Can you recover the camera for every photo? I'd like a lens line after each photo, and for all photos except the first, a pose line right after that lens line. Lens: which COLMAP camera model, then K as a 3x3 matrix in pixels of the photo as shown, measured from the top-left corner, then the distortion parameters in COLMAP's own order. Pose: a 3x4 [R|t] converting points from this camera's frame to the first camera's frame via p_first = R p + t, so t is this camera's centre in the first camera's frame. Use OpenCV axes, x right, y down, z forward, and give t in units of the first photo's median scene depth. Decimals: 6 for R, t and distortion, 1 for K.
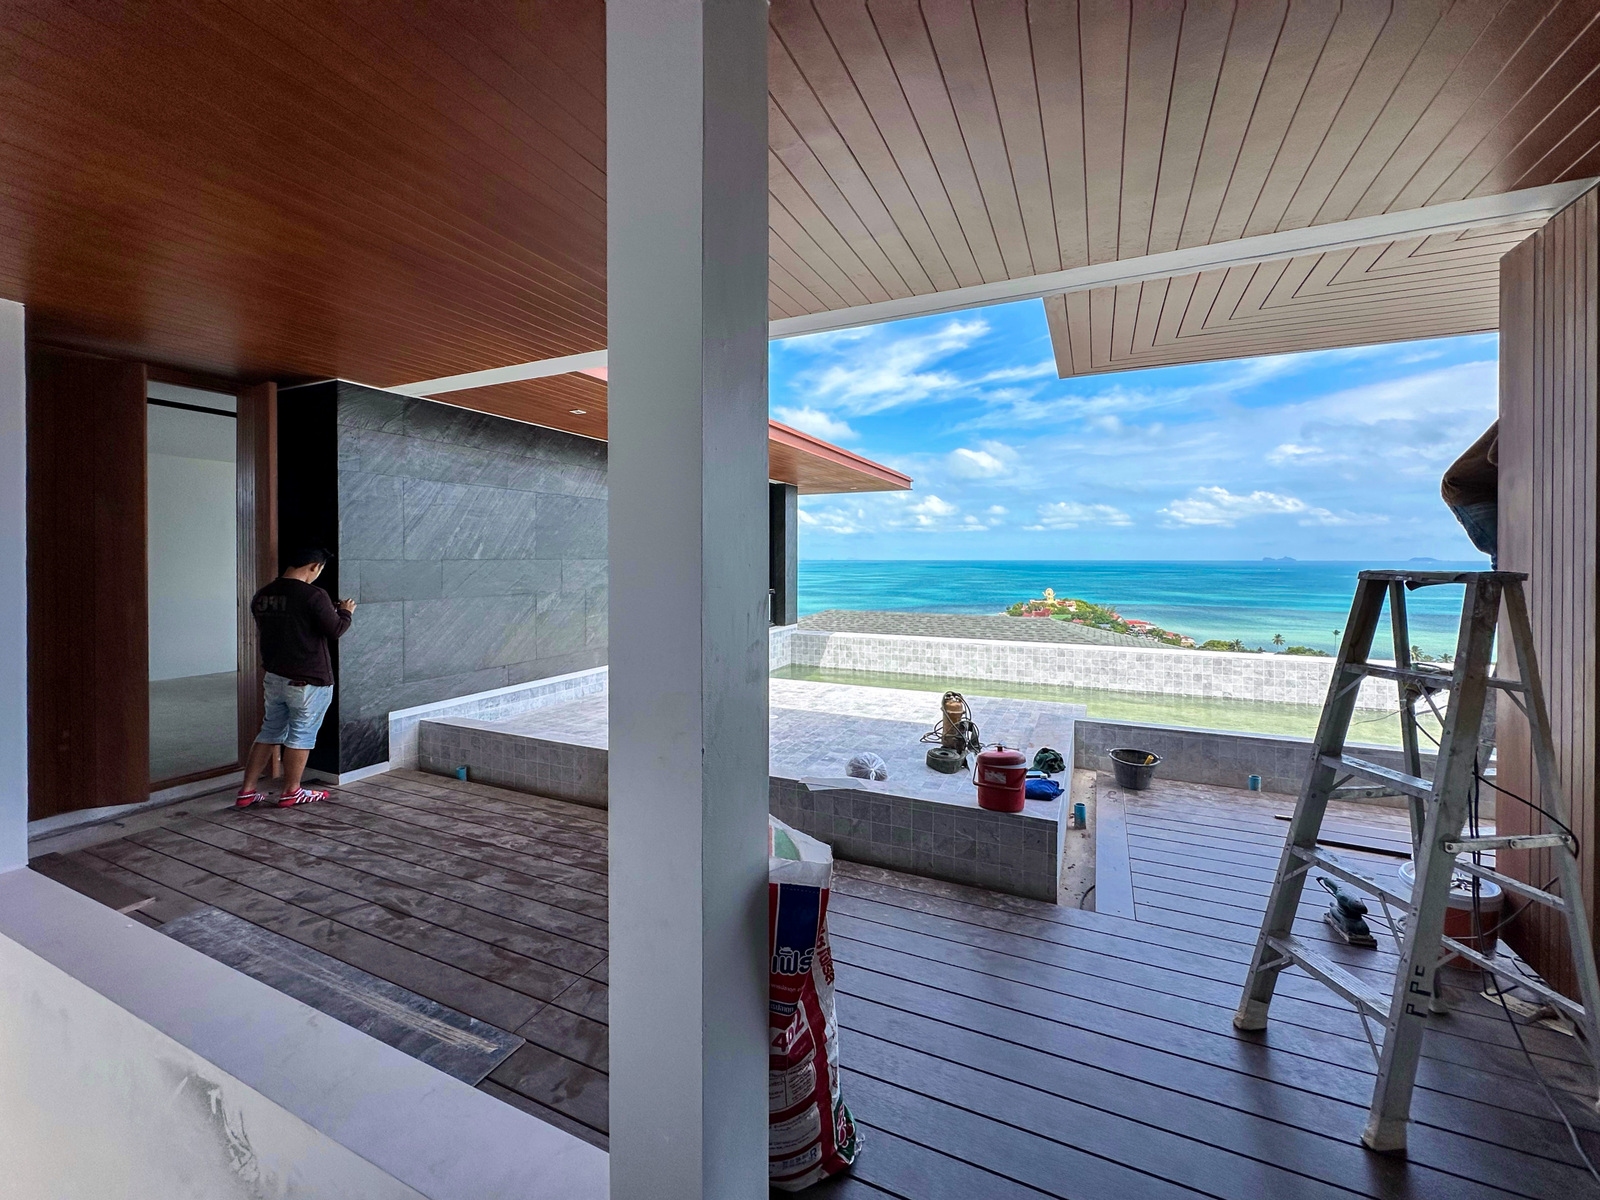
lens RADIAL K [[641.9, 0, 753.1], [0, 641.9, 569.5], [0, 0, 1]] dist [-0.003253, -0.001204]
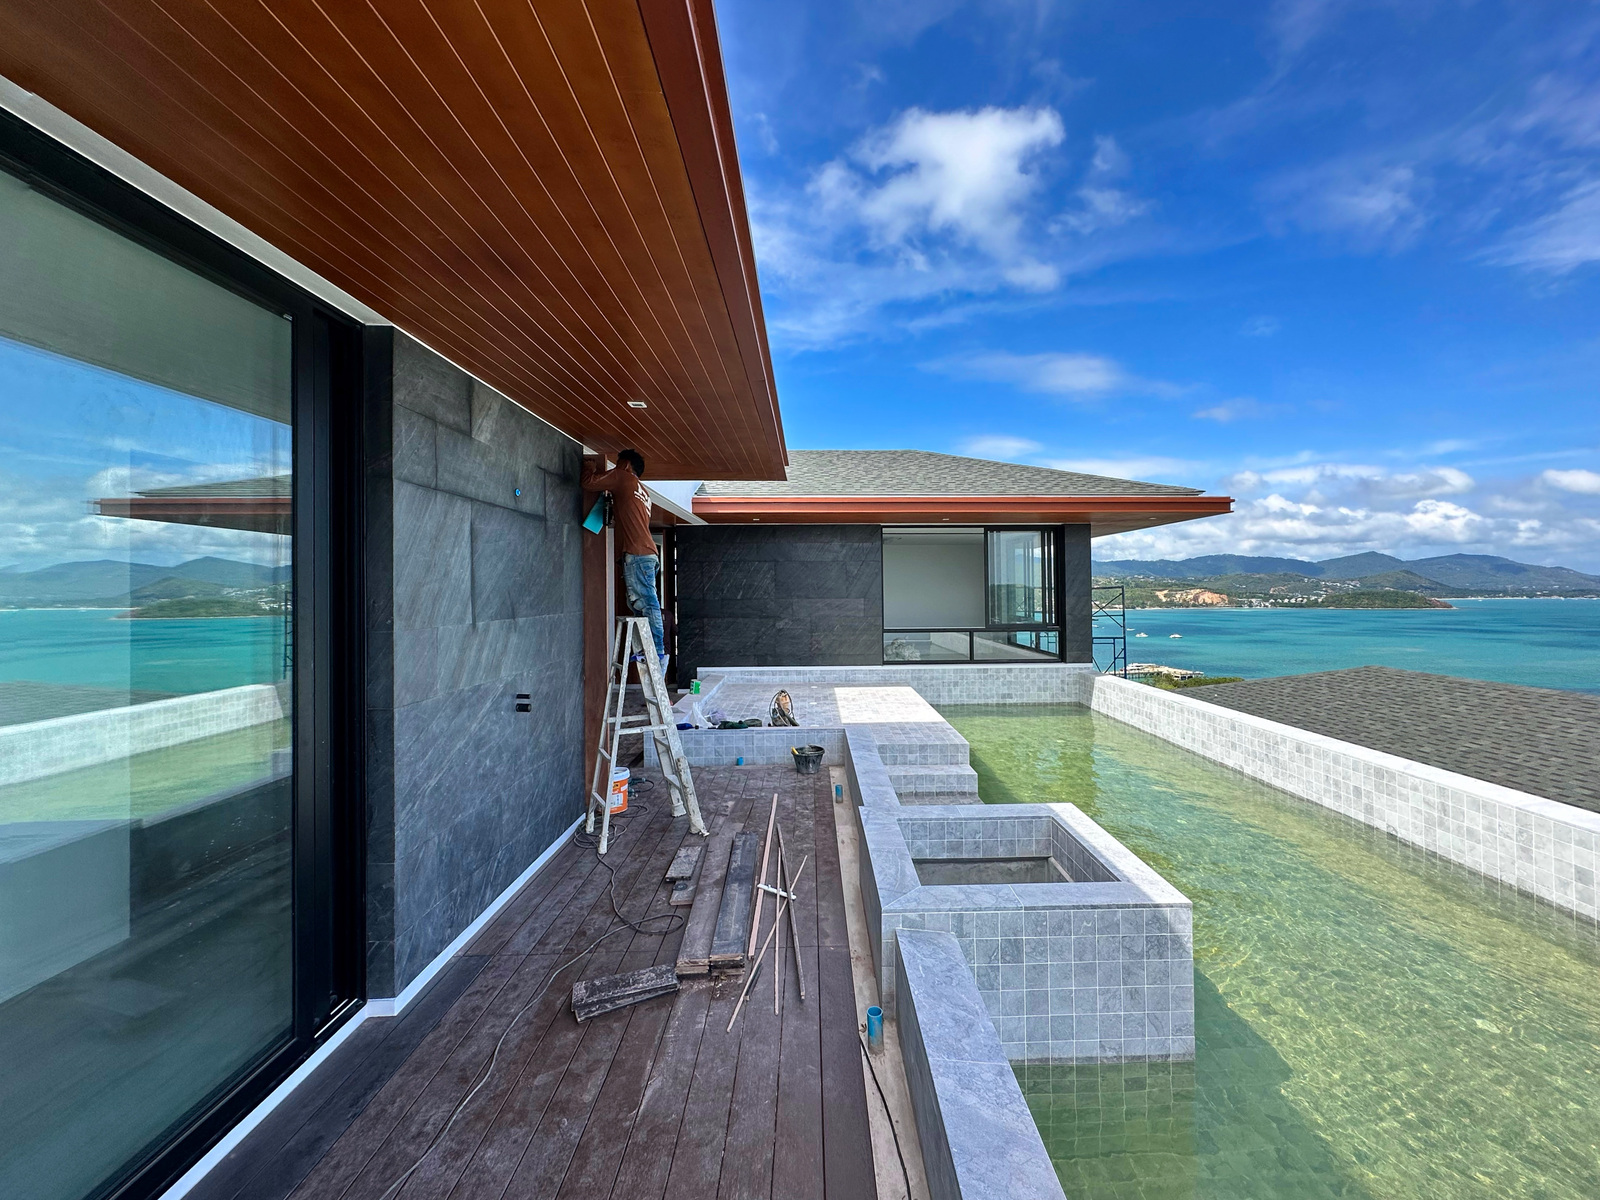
lens RADIAL K [[641.9, 0, 813.9], [0, 641.9, 582.6], [0, 0, 1]] dist [-0.003253, -0.001204]
pose [[0.452423, -0.011808, -0.891725, 0.997632], [-0.011679, 0.999748, -0.019164, -0.021446], [0.891727, 0.019085, 0.452172, 0.217860]]
